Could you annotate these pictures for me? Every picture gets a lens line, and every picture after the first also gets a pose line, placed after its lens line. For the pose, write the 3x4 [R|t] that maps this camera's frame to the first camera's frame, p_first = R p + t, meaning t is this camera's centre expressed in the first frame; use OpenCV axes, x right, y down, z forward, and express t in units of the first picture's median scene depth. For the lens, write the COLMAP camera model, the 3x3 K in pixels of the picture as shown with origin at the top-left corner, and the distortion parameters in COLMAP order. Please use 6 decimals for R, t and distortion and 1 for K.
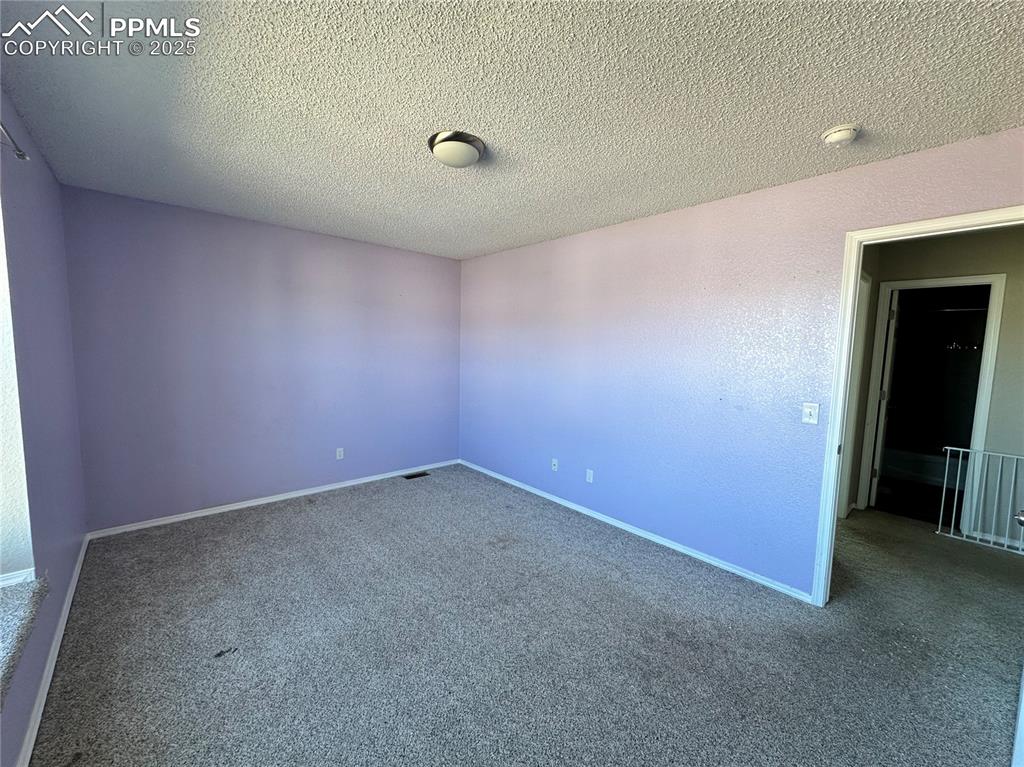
lens RADIAL K [[404.2, 0, 512.0], [0, 404.2, 383.5], [0, 0, 1]] dist [-0.001912, 0.000068]
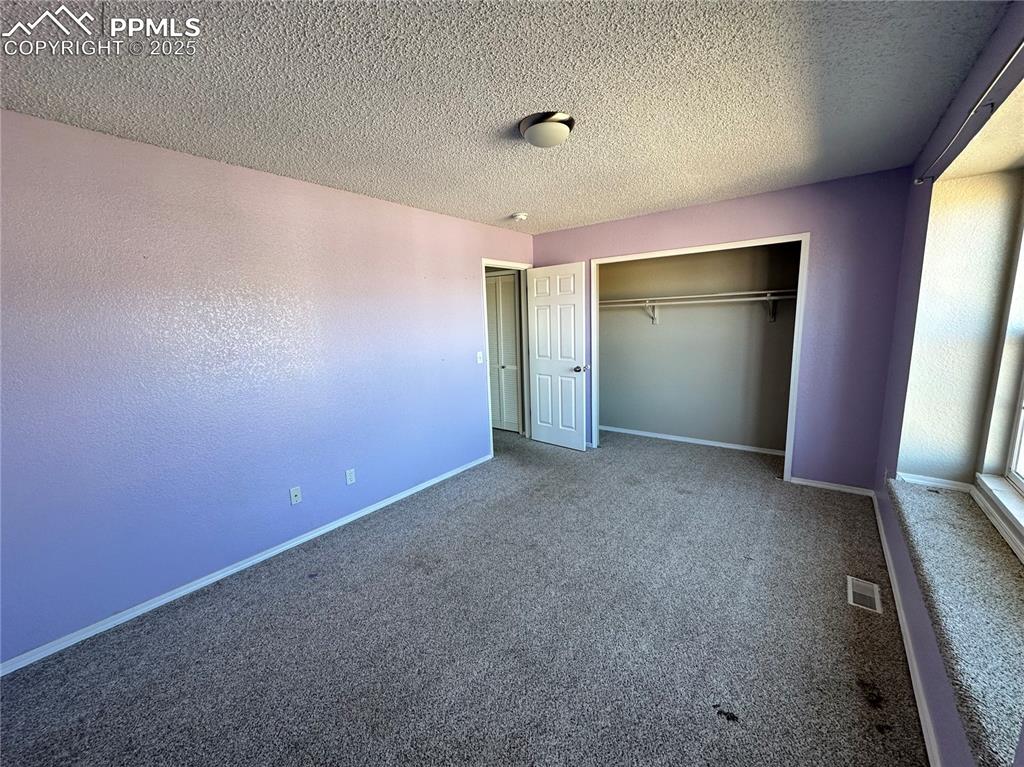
lens RADIAL K [[404.2, 0, 512.0], [0, 404.2, 383.5], [0, 0, 1]] dist [-0.001912, 0.000068]
pose [[-0.170083, -0.178279, 0.969169, -0.926611], [0.120472, 0.972360, 0.200008, -0.137573], [-0.978038, 0.150776, -0.143904, 1.019318]]
